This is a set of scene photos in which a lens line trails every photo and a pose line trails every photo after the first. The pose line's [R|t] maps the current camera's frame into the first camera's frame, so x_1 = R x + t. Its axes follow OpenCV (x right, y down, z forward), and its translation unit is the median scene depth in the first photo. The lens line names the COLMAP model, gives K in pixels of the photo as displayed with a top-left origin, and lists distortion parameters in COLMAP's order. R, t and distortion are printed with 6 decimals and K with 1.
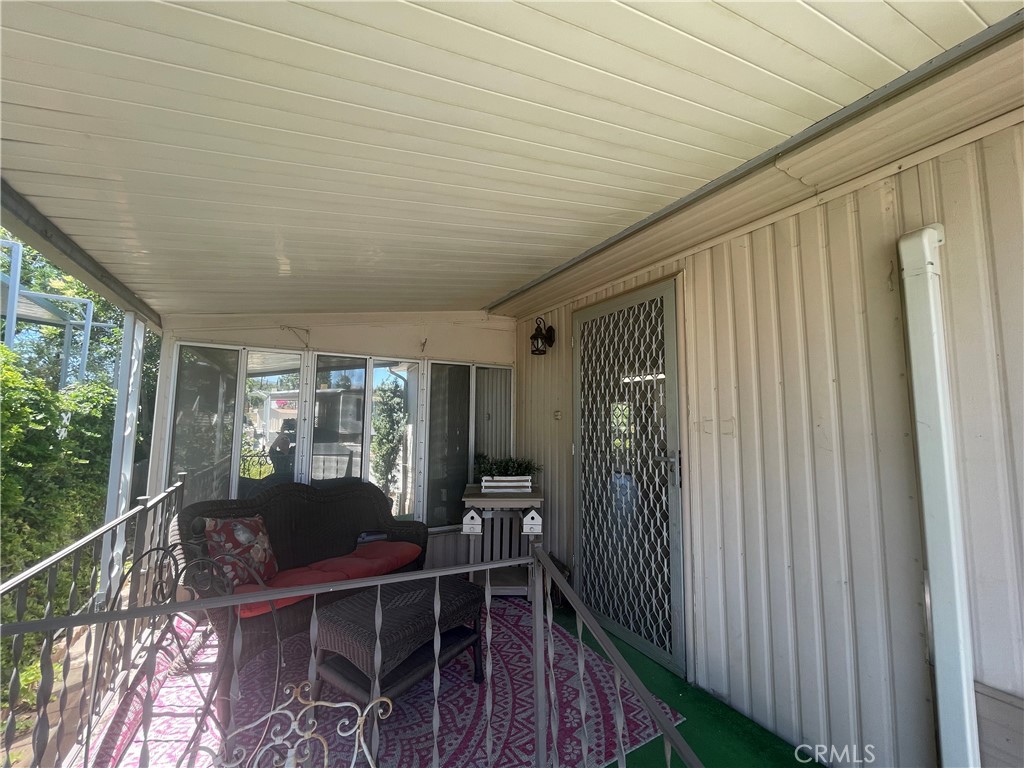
lens RADIAL K [[412.8, 0, 510.9], [0, 412.8, 385.2], [0, 0, 1]] dist [-0.002305, 0.000303]
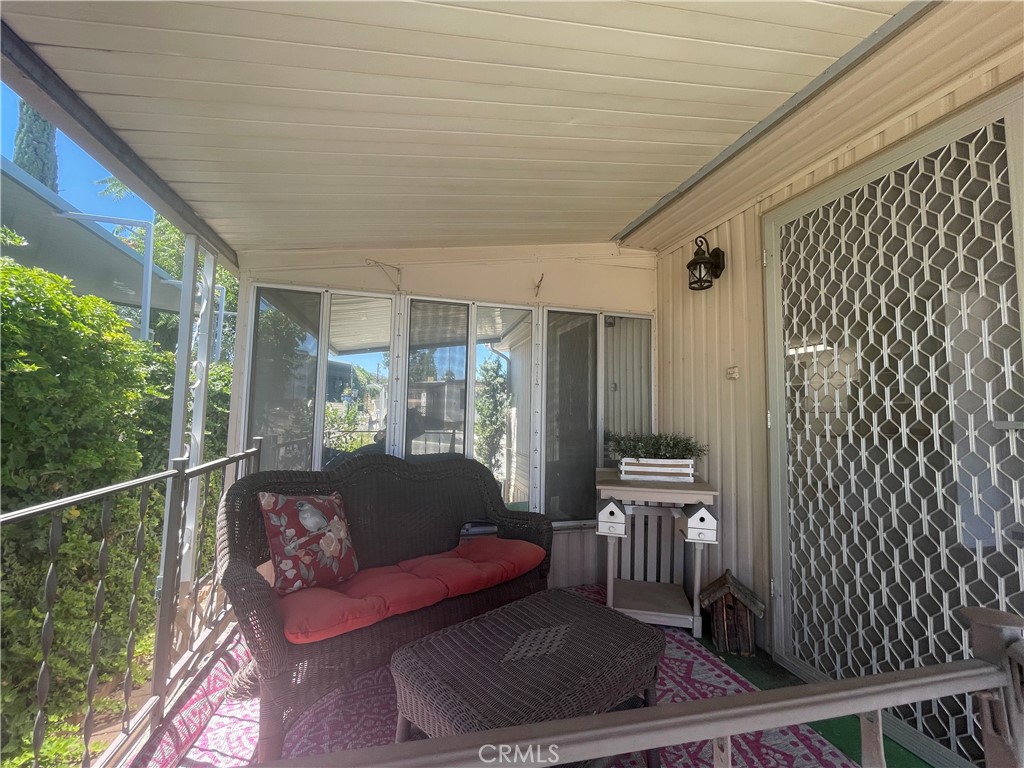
lens RADIAL K [[412.8, 0, 511.3], [0, 412.8, 387.0], [0, 0, 1]] dist [-0.002305, 0.000303]
pose [[0.972944, -0.005891, -0.230965, -0.093744], [0.011359, 0.999686, 0.022352, 0.082146], [0.230761, -0.024370, 0.972705, 0.261899]]
